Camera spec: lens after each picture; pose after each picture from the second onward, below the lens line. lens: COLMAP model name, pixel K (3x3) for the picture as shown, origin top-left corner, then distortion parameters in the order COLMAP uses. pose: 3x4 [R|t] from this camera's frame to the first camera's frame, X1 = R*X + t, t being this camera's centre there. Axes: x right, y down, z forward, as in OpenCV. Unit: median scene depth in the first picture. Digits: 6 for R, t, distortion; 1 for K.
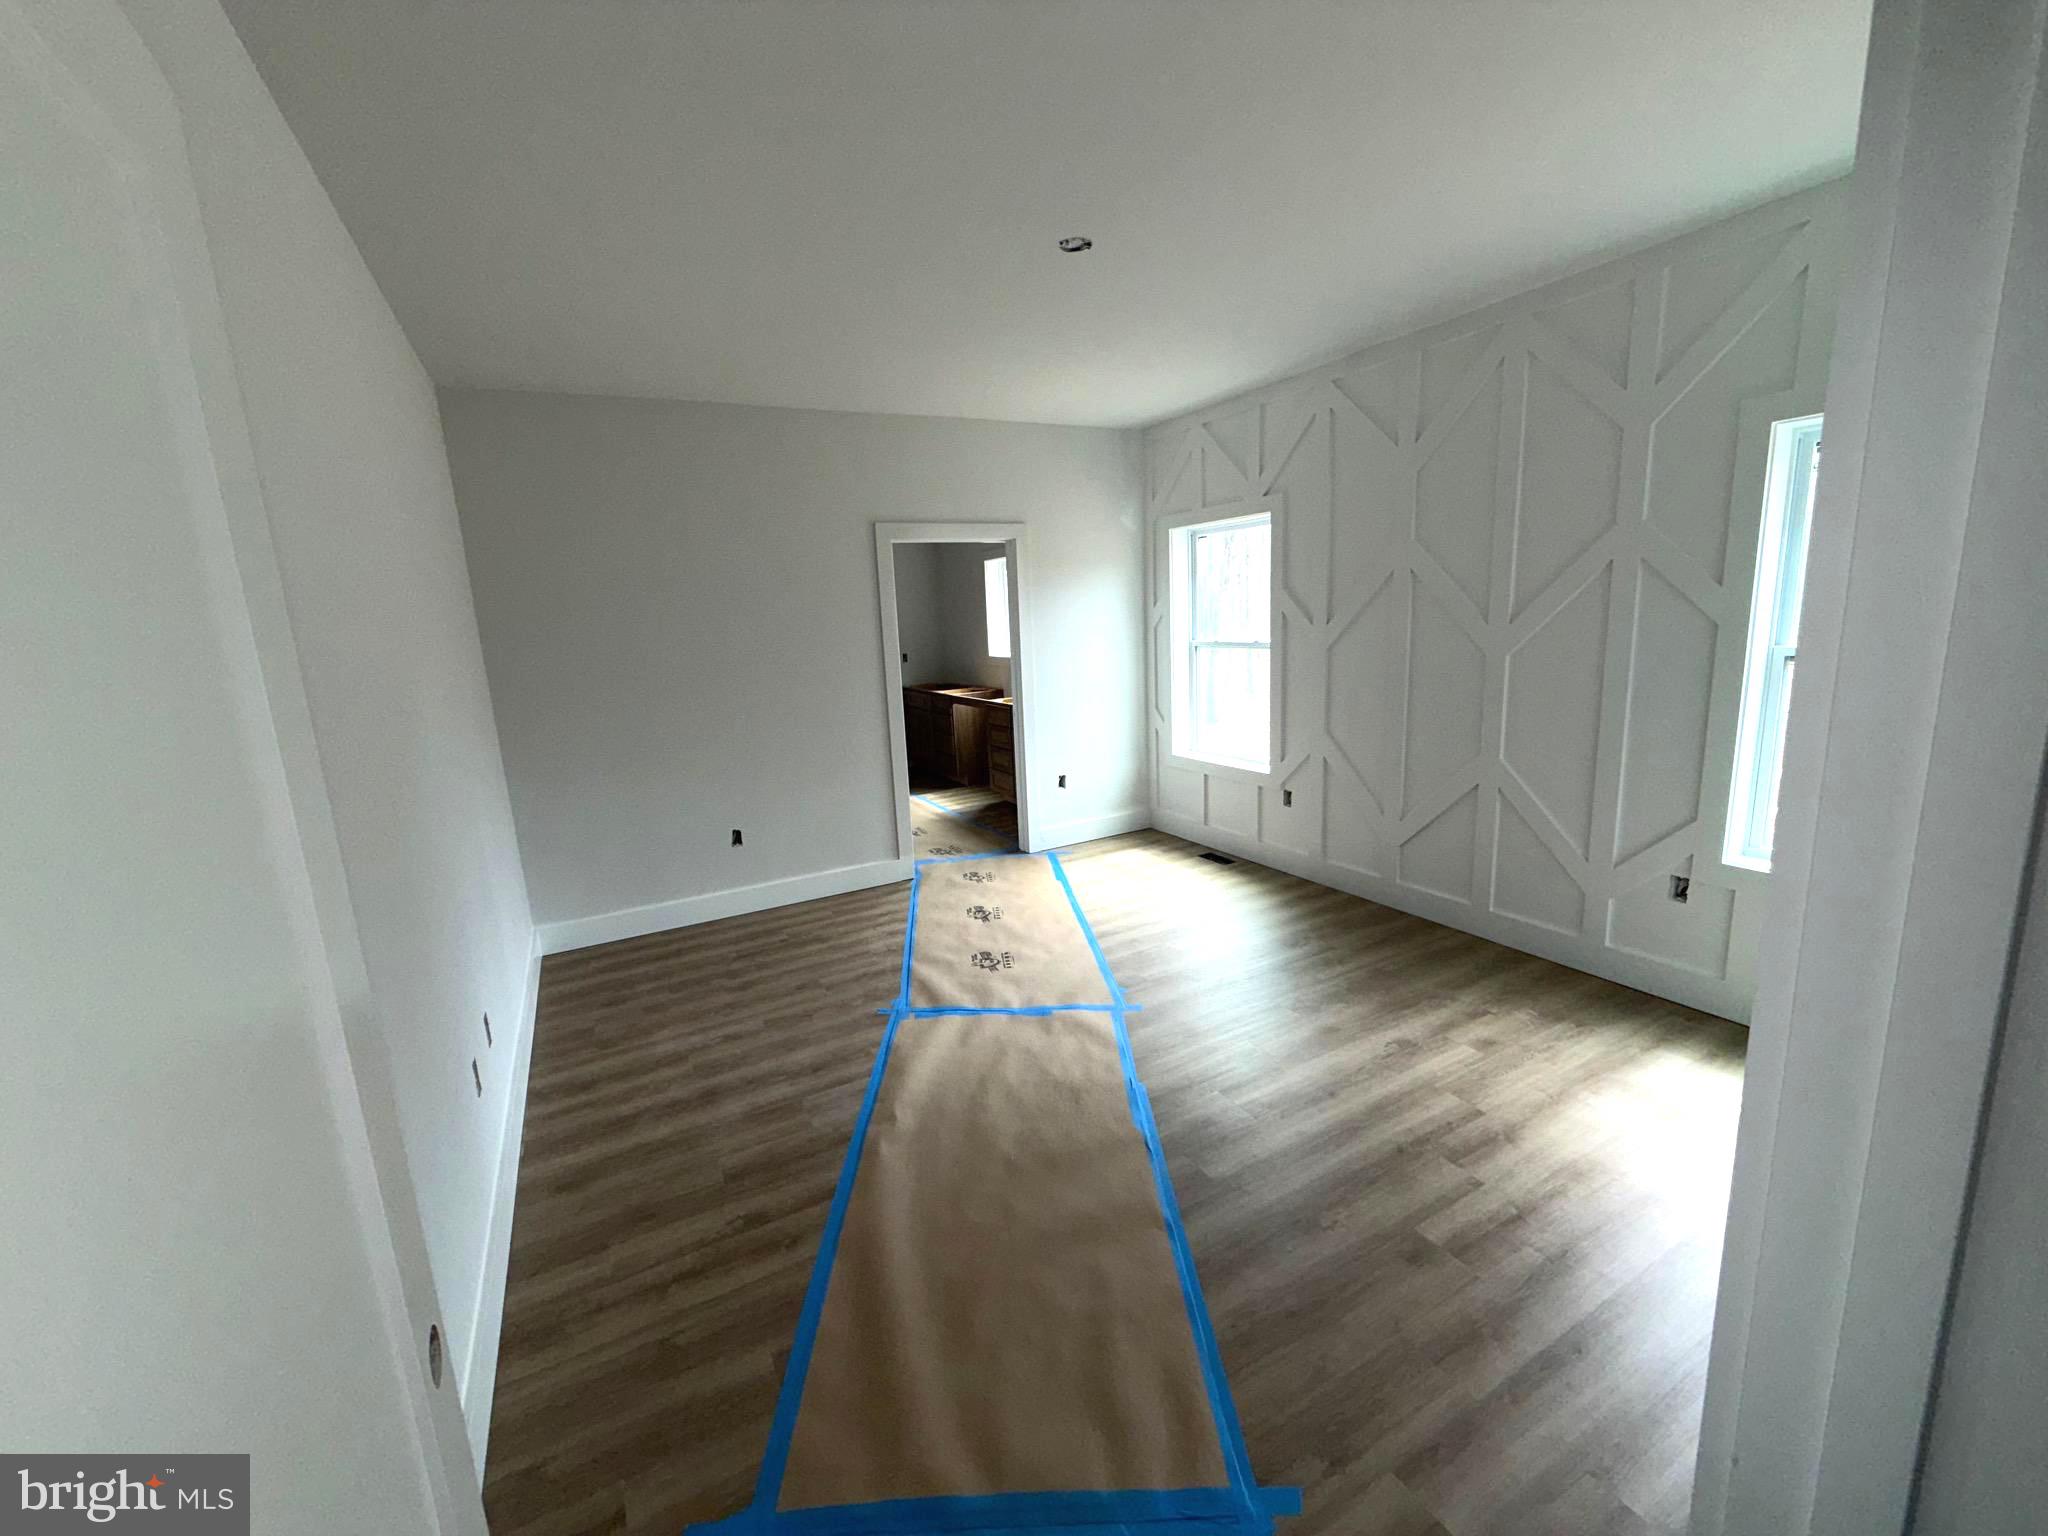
lens RADIAL K [[818.5, 0, 1010.9], [0, 818.5, 765.9], [0, 0, 1]] dist [-0.001520, 0.000340]
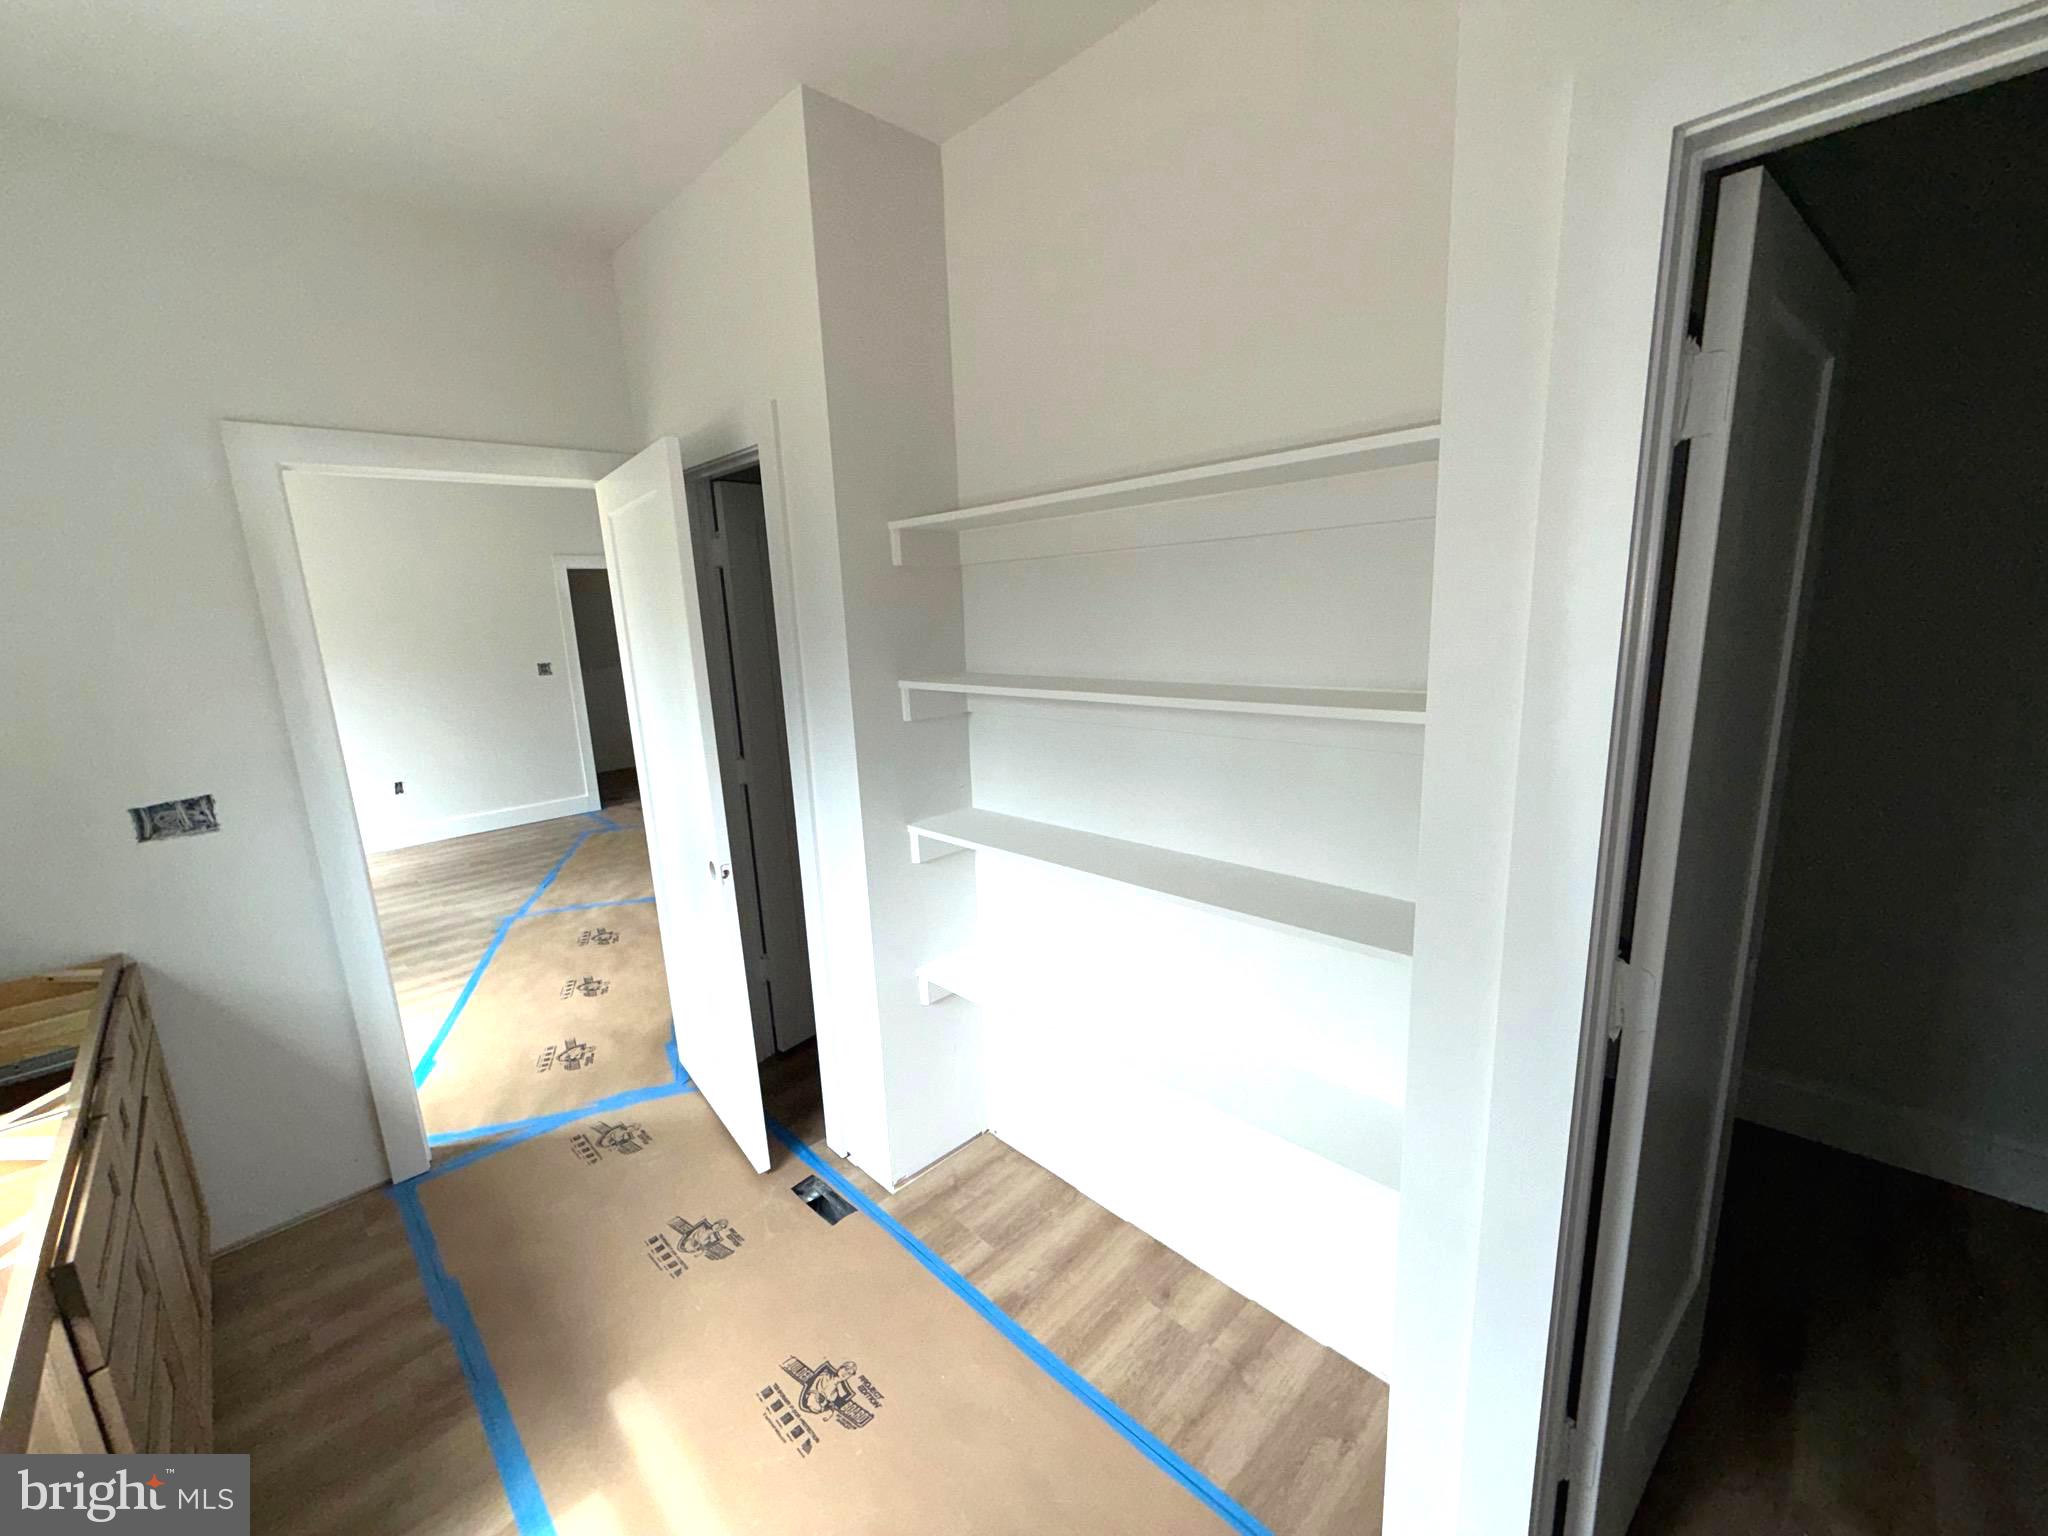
lens RADIAL K [[818.5, 0, 1010.9], [0, 818.5, 765.9], [0, 0, 1]] dist [-0.001520, 0.000340]
pose [[-0.956155, 0.146355, -0.253670, -0.360321], [0.040036, 0.923365, 0.381830, -0.439646], [0.290113, 0.354933, -0.888739, 2.413153]]
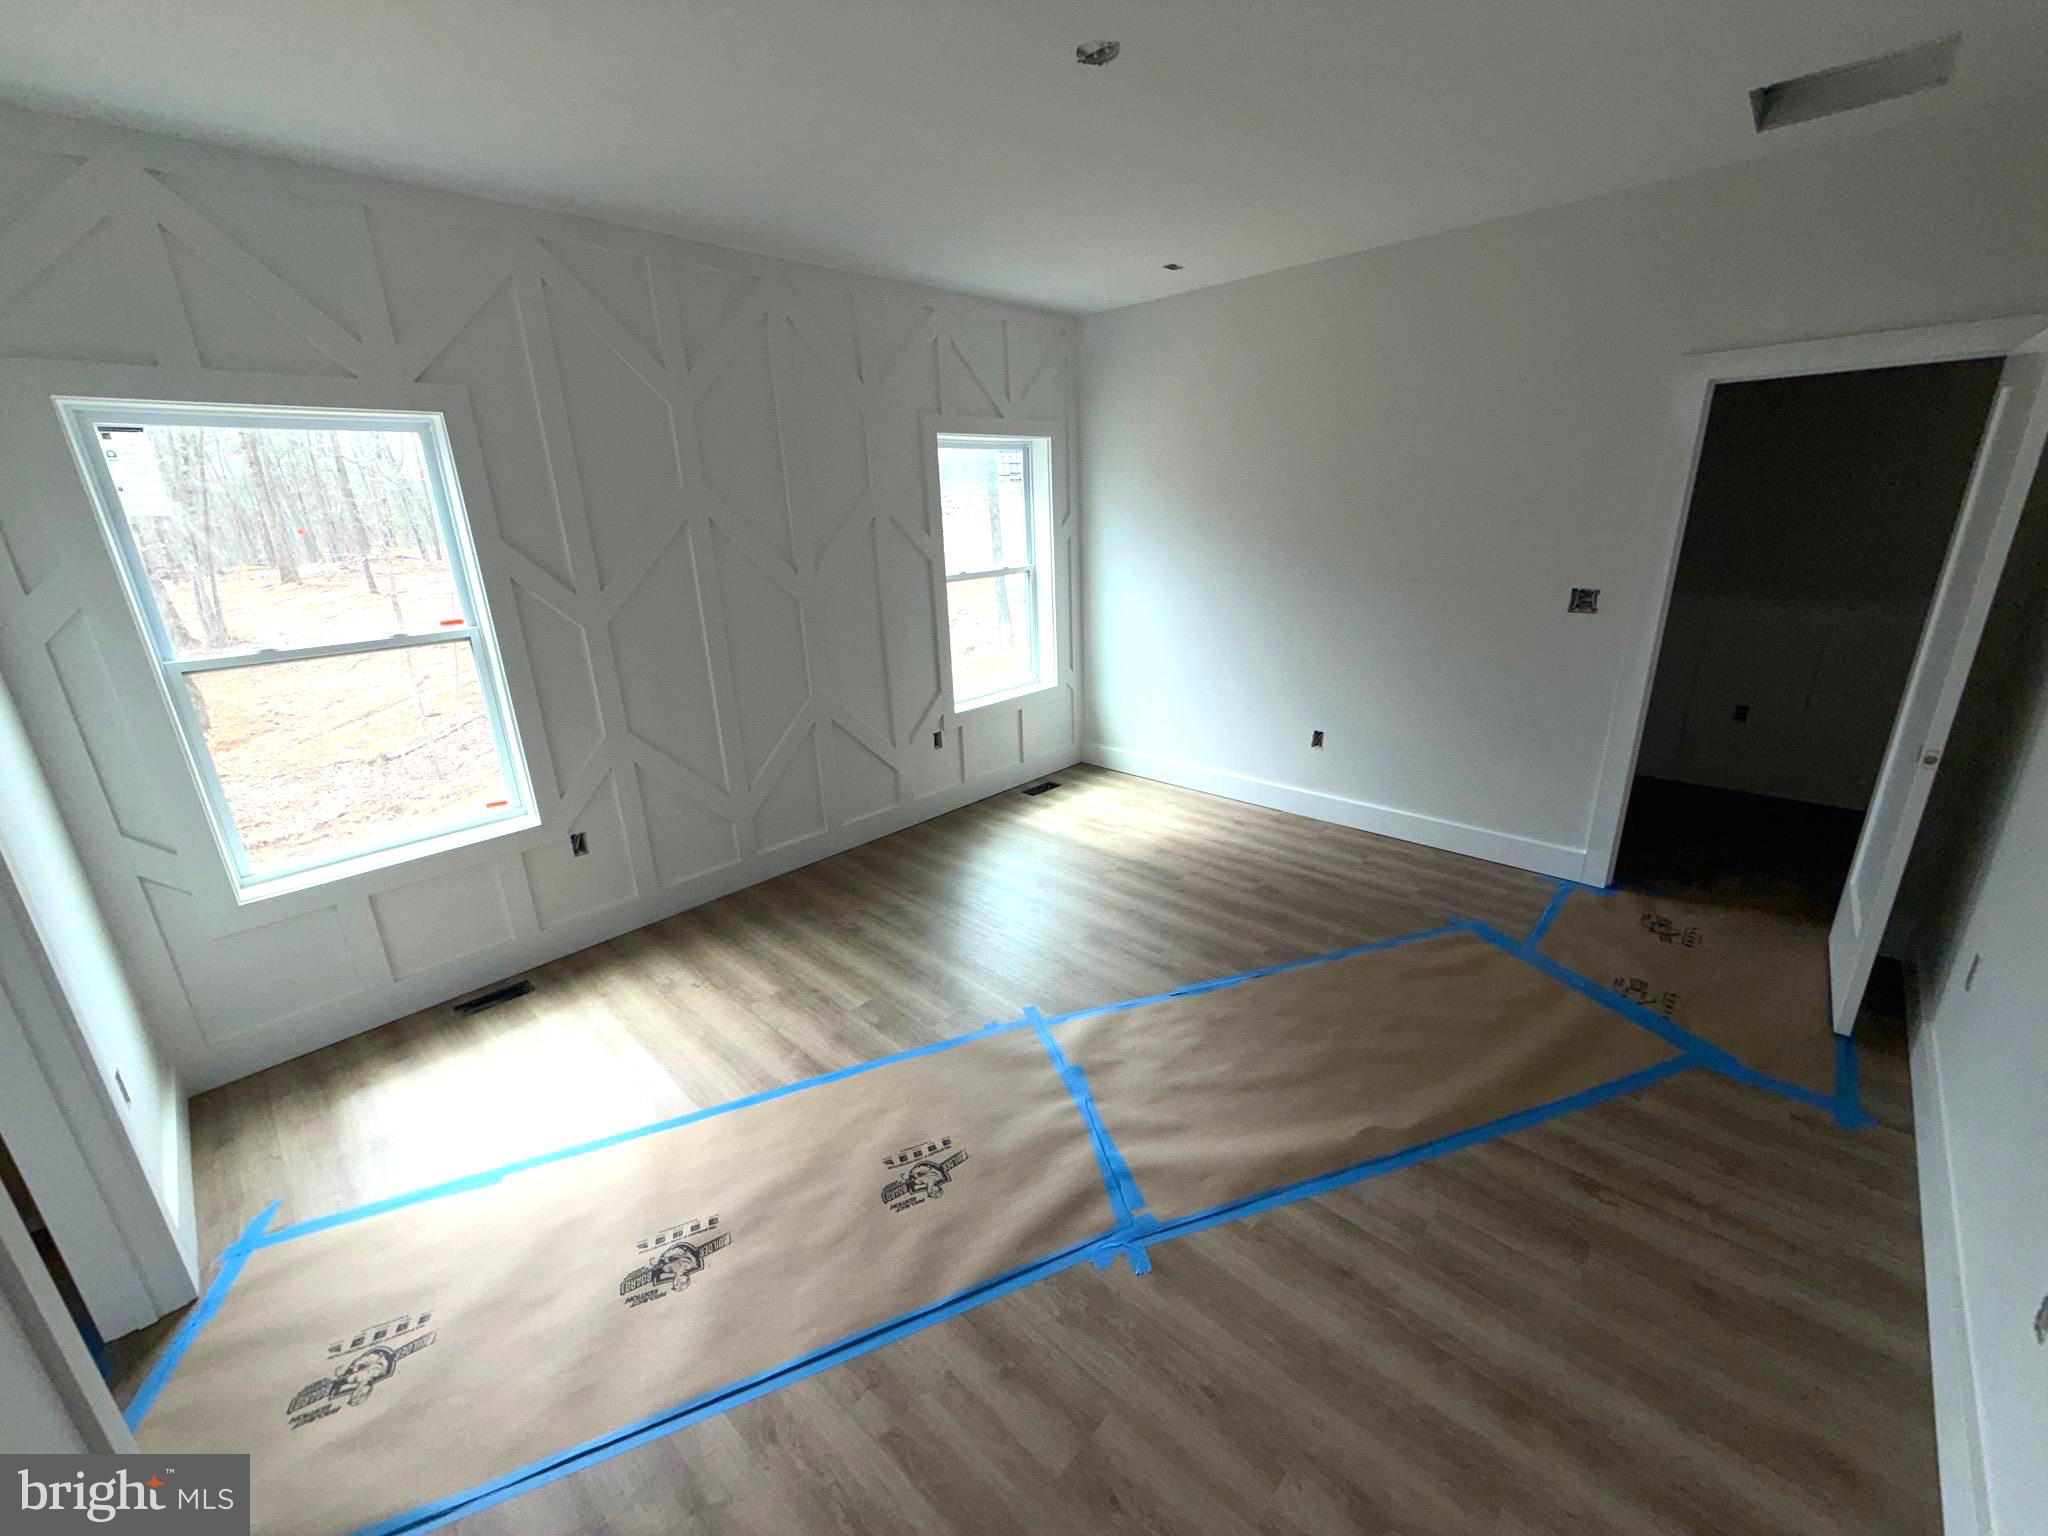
lens RADIAL K [[818.5, 0, 1010.9], [0, 818.5, 765.9], [0, 0, 1]] dist [-0.001520, 0.000340]
pose [[-0.305140, -0.226254, 0.925040, -0.597300], [0.228851, 0.925480, 0.301852, -0.218046], [-0.924401, 0.303803, -0.230622, 1.154562]]
